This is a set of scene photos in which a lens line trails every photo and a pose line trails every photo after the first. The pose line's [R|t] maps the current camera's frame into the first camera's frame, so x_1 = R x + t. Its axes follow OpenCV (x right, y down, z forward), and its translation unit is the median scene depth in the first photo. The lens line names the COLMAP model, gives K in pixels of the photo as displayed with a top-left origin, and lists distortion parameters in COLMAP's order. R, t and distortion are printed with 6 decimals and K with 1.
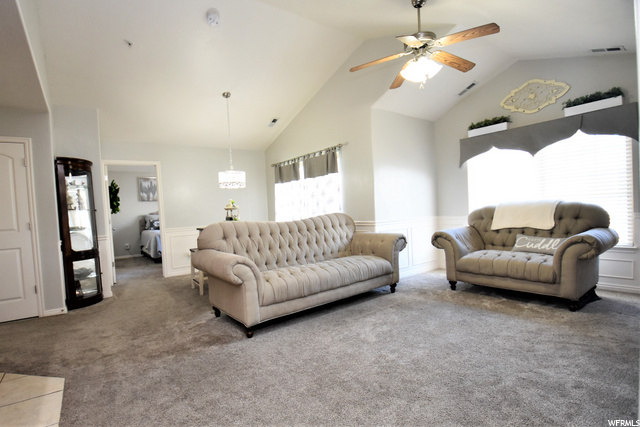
lens RADIAL K [[311.6, 0, 310.1], [0, 311.6, 223.1], [0, 0, 1]] dist [-0.036223, -0.003475]
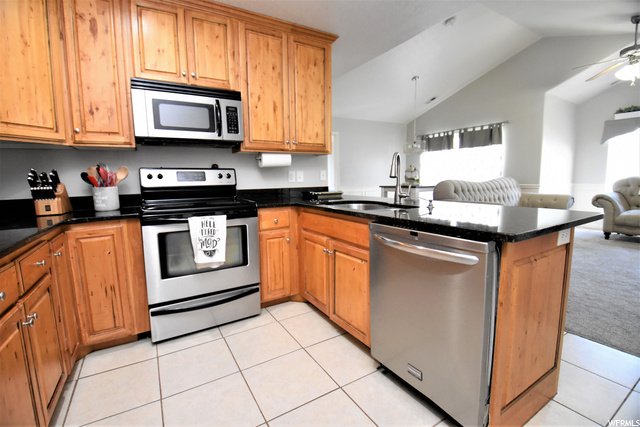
lens RADIAL K [[285.3, 0, 319.0], [0, 285.3, 212.7], [0, 0, 1]] dist [-0.023205, -0.001828]
pose [[0.996325, 0.042035, -0.074634, -0.687374], [-0.035810, 0.995916, 0.082877, 0.051336], [0.077813, -0.079900, 0.993761, -0.265125]]
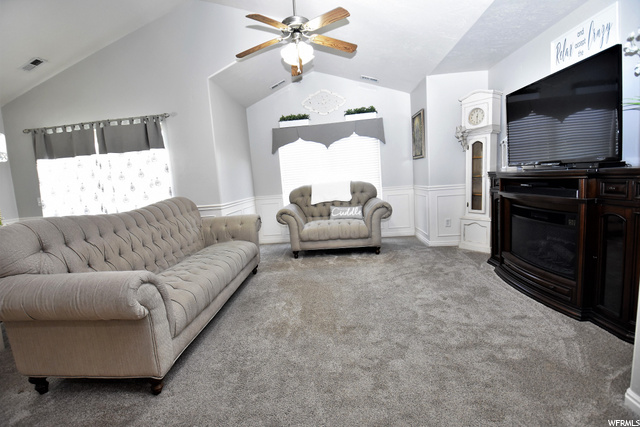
lens RADIAL K [[274.5, 0, 313.0], [0, 274.5, 217.0], [0, 0, 1]] dist [-0.018701, -0.003656]
pose [[0.647036, -0.098693, 0.756045, -0.271995], [0.067749, 0.995107, 0.071919, -0.008729], [-0.759443, 0.004687, 0.650556, 0.281975]]
